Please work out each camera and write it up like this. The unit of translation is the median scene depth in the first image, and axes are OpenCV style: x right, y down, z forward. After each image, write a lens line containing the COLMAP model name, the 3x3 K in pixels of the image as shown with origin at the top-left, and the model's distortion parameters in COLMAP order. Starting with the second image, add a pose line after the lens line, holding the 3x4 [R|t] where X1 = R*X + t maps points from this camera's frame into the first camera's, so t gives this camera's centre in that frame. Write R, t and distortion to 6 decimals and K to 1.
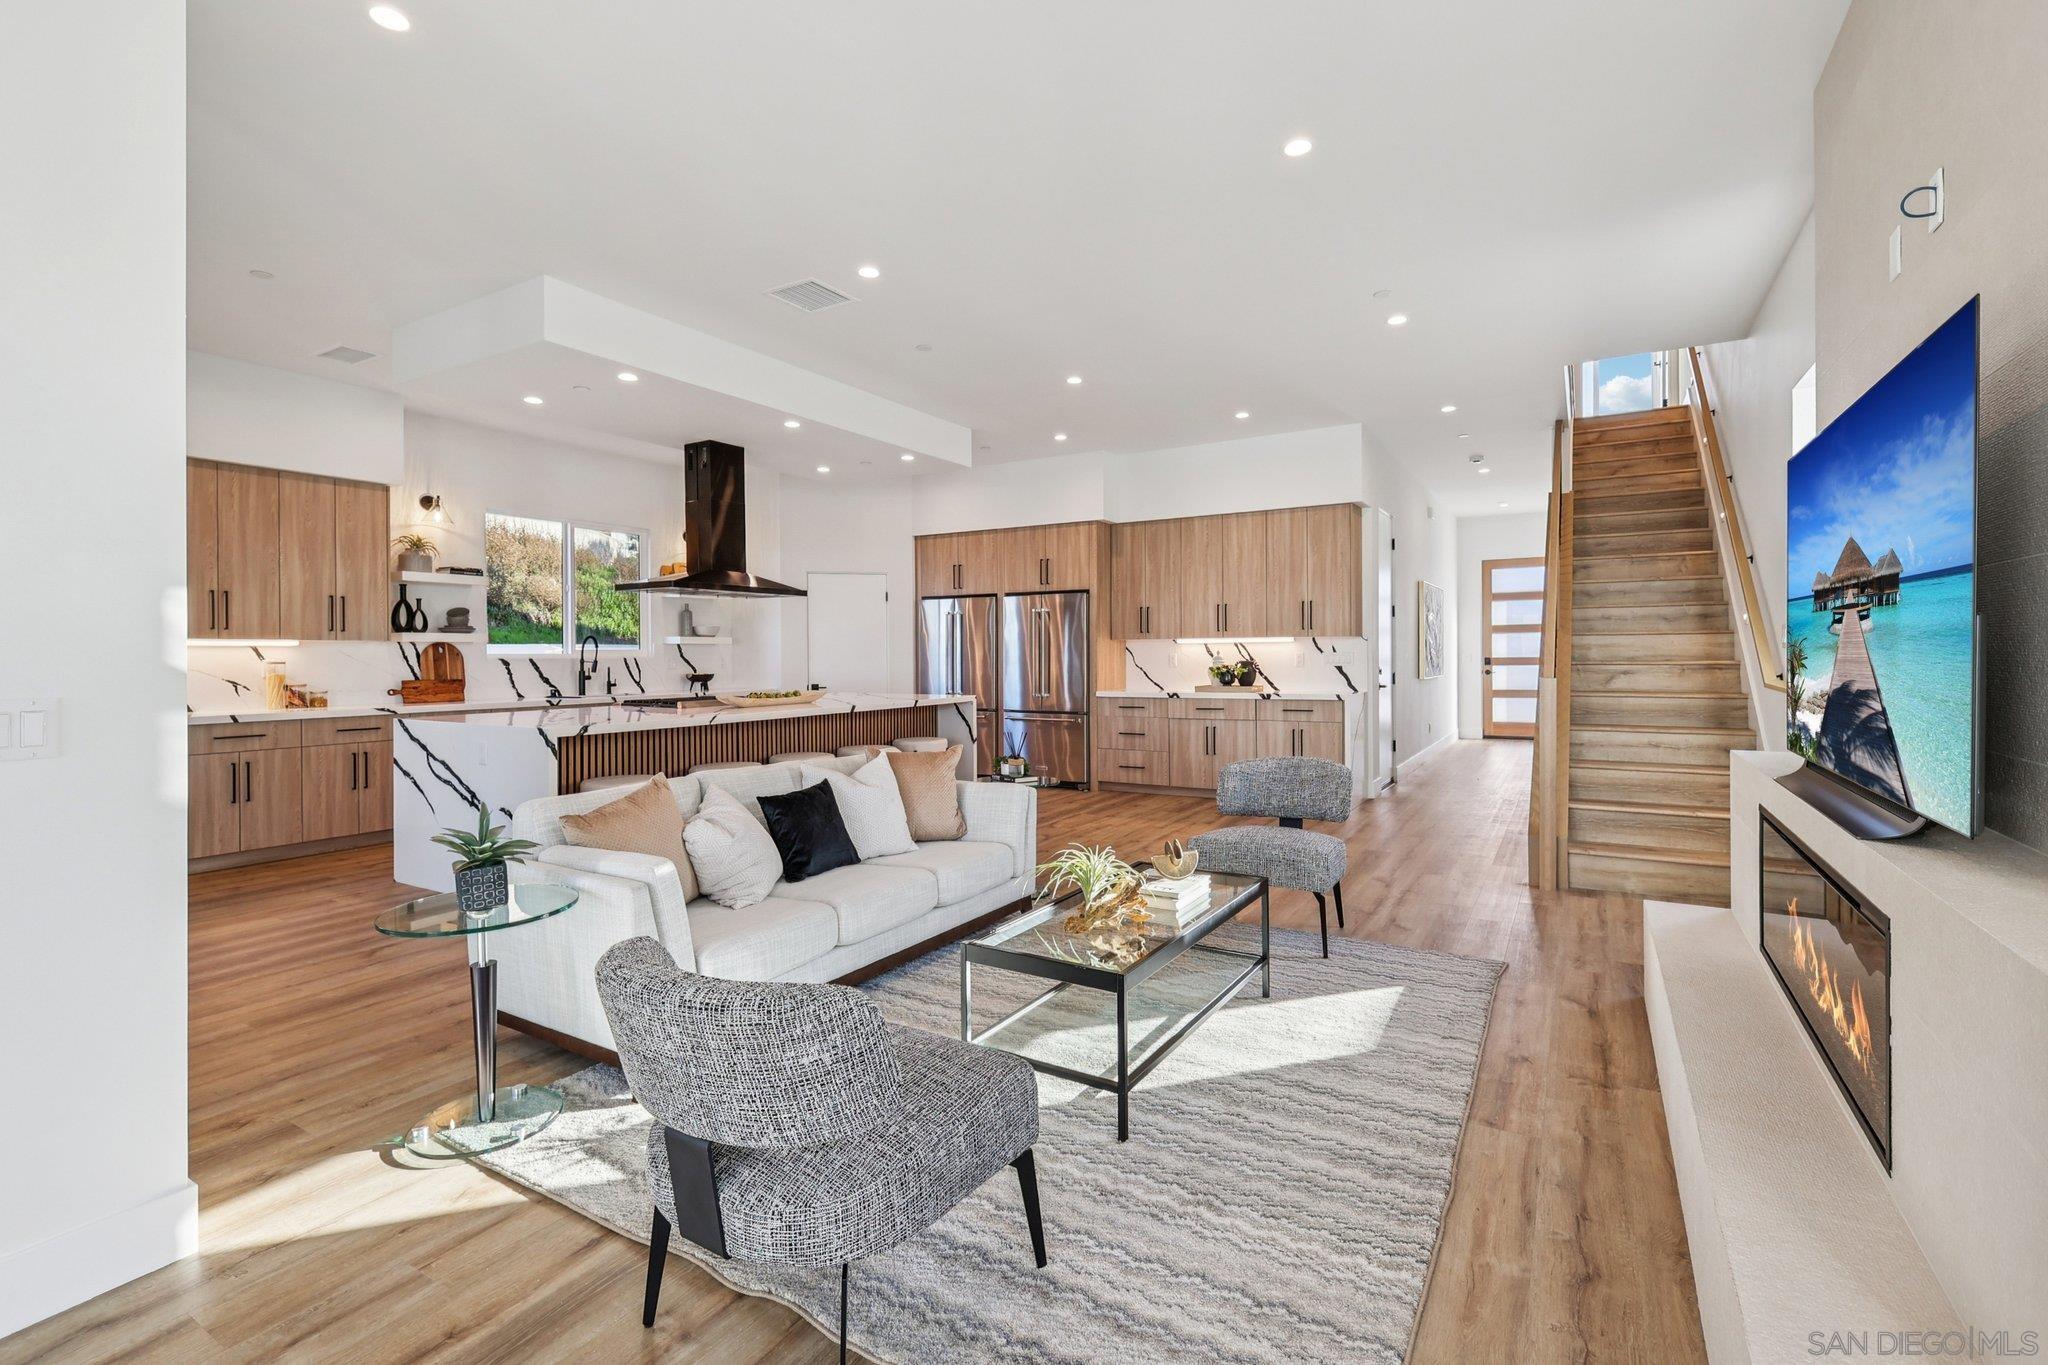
lens RADIAL K [[922.7, 0, 1028.7], [0, 922.7, 660.6], [0, 0, 1]] dist [-0.000501, -0.000176]
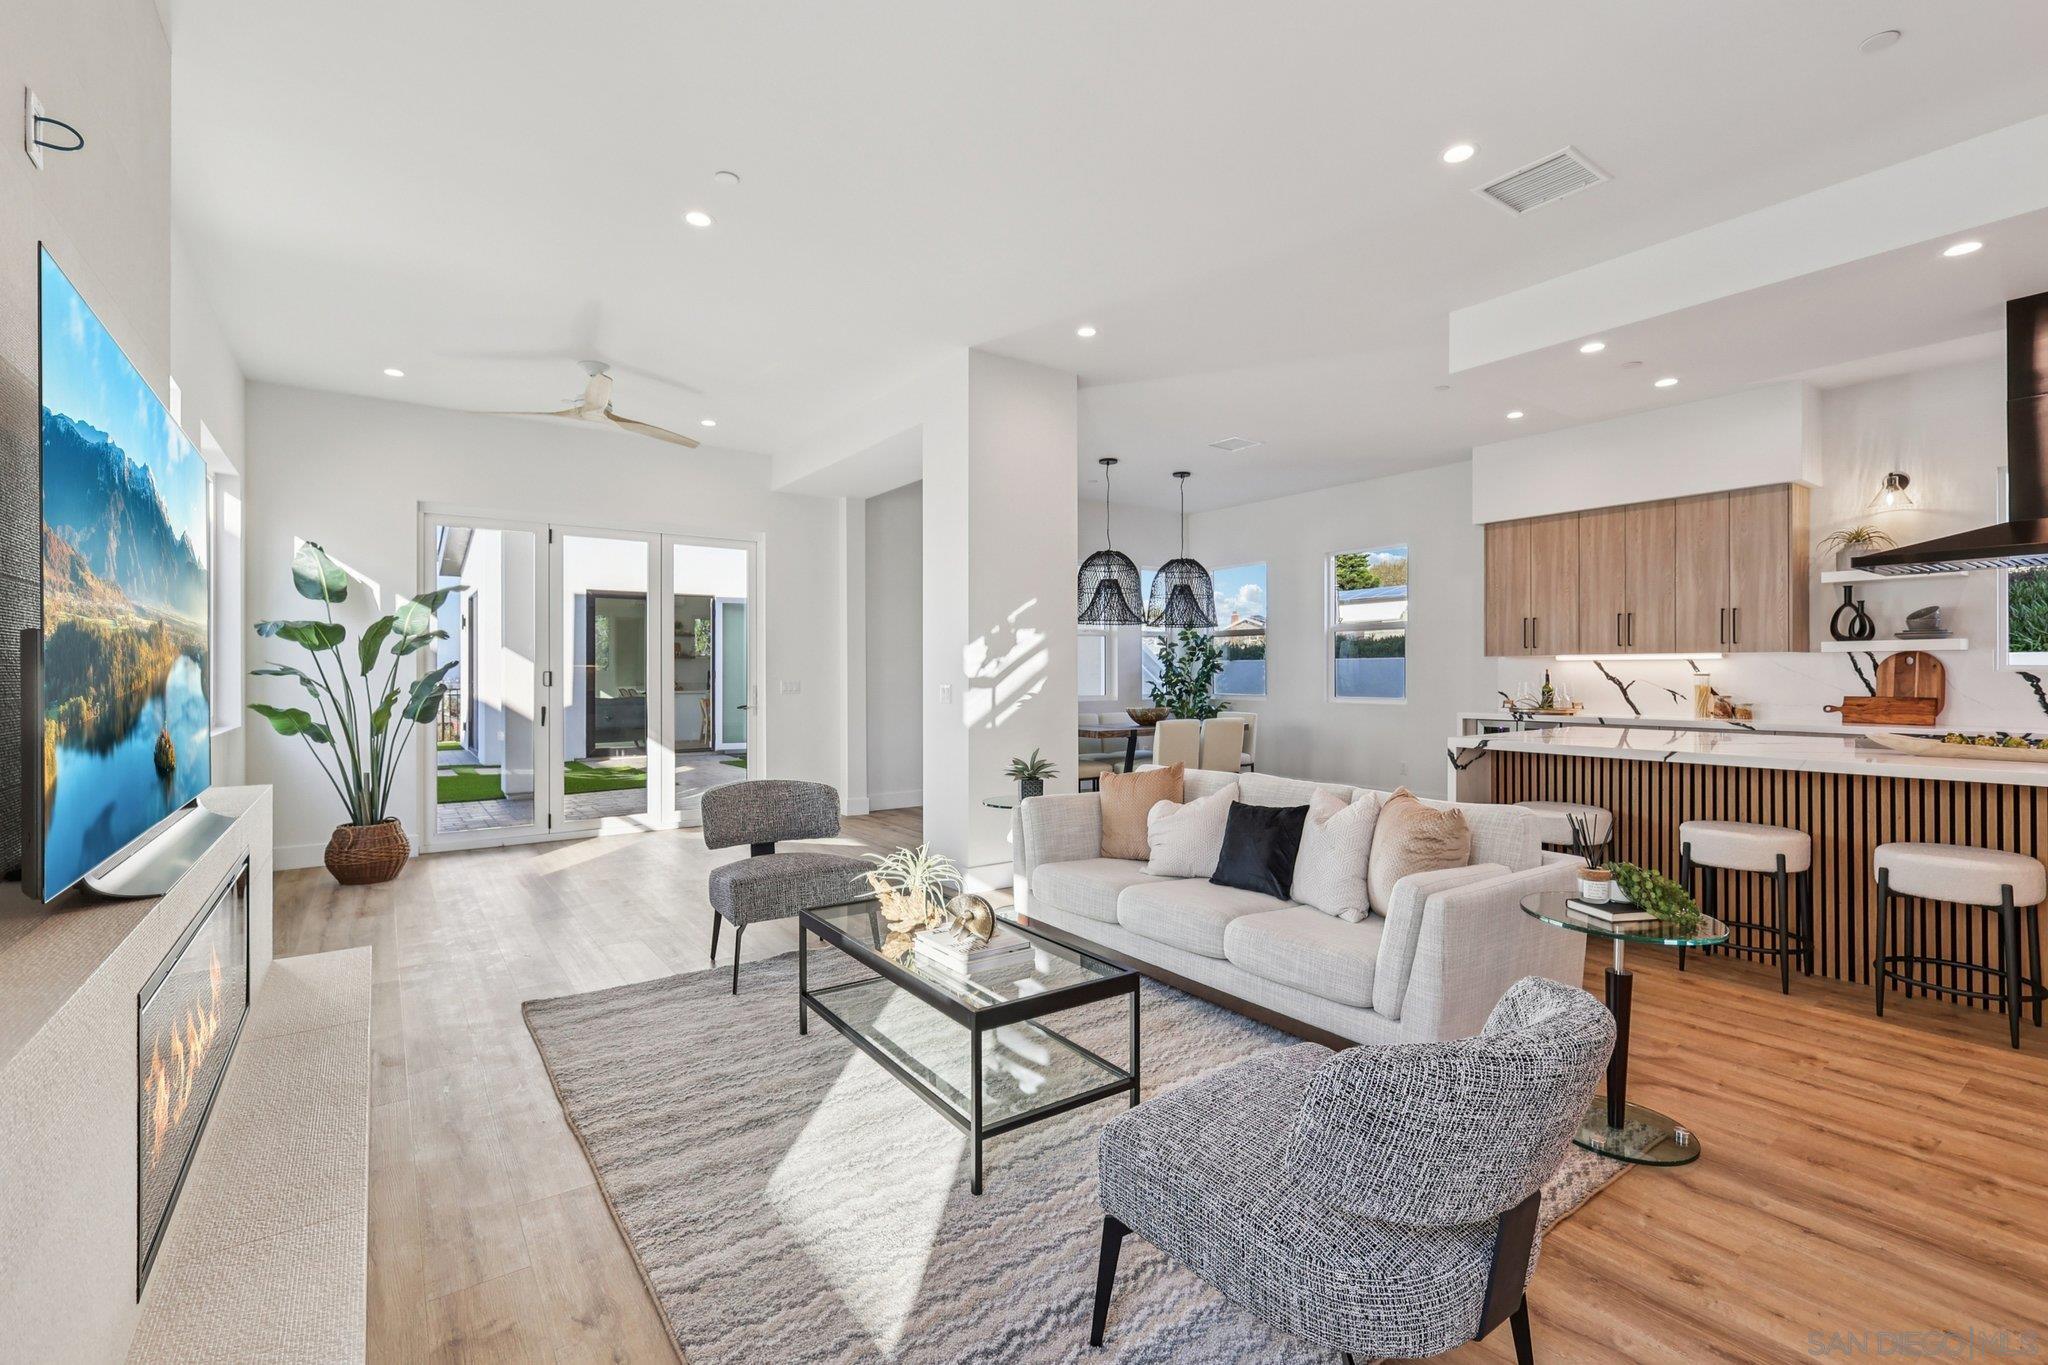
lens RADIAL K [[886.3, 0, 1029.7], [0, 886.3, 673.2], [0, 0, 1]] dist [0.002336, 0.000351]
pose [[-0.385308, 0.005742, -0.922770, 0.446072], [-0.000736, 0.999978, 0.006530, -0.005754], [0.922788, 0.003195, -0.385296, 0.689047]]
